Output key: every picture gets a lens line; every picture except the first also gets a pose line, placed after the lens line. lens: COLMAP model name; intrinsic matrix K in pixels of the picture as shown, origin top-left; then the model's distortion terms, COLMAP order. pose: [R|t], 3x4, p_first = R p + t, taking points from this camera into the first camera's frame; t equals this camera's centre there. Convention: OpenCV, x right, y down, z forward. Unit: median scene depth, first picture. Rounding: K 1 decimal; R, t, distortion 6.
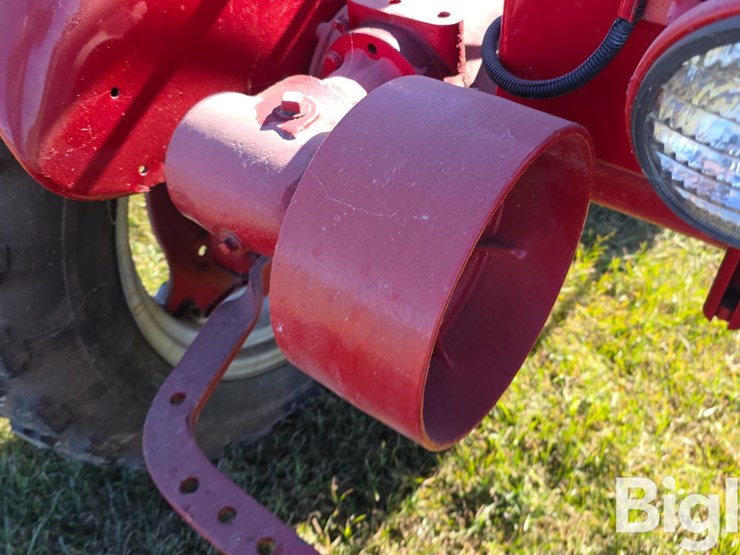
lens RADIAL K [[707.9, 0, 367.4], [0, 707.9, 266.6], [0, 0, 1]] dist [0.021241, 0.001624]
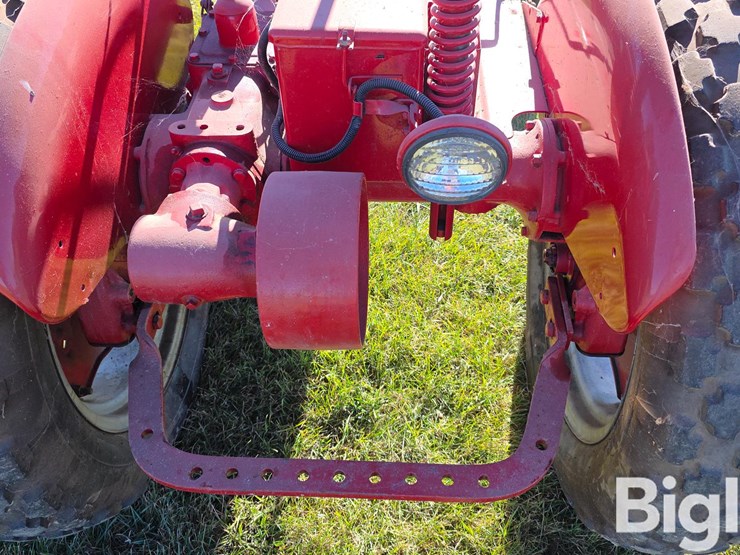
lens RADIAL K [[666.5, 0, 403.2], [0, 666.5, 261.1], [0, 0, 1]] dist [0.078316, -0.103877]
pose [[0.811317, -0.381550, 0.442927, -0.220358], [0.382691, 0.919384, 0.091001, -0.036627], [-0.441942, 0.095674, 0.891927, -0.297106]]
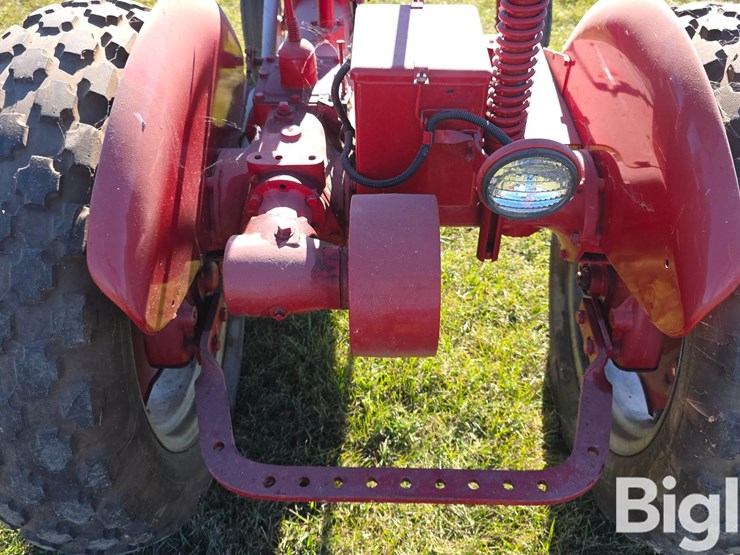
lens RADIAL K [[666.5, 0, 403.2], [0, 666.5, 261.1], [0, 0, 1]] dist [0.078316, -0.103877]
pose [[0.796819, -0.356132, 0.488108, -0.353459], [0.389564, 0.920314, 0.035528, -0.045807], [-0.461865, 0.161840, 0.872060, -0.307627]]
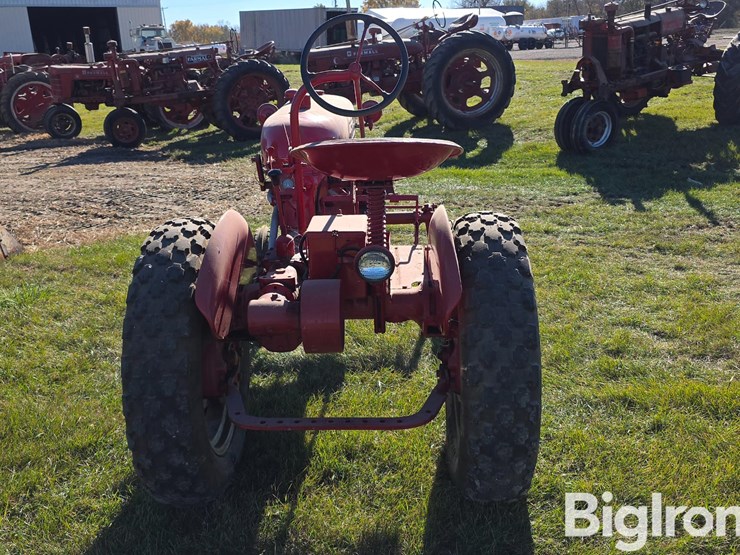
lens RADIAL K [[666.5, 0, 403.2], [0, 666.5, 261.1], [0, 0, 1]] dist [0.078316, -0.103877]
pose [[0.786103, -0.158633, 0.597392, -0.881278], [0.422644, 0.843198, -0.332249, 0.589923], [-0.451014, 0.513666, 0.729886, -1.116739]]
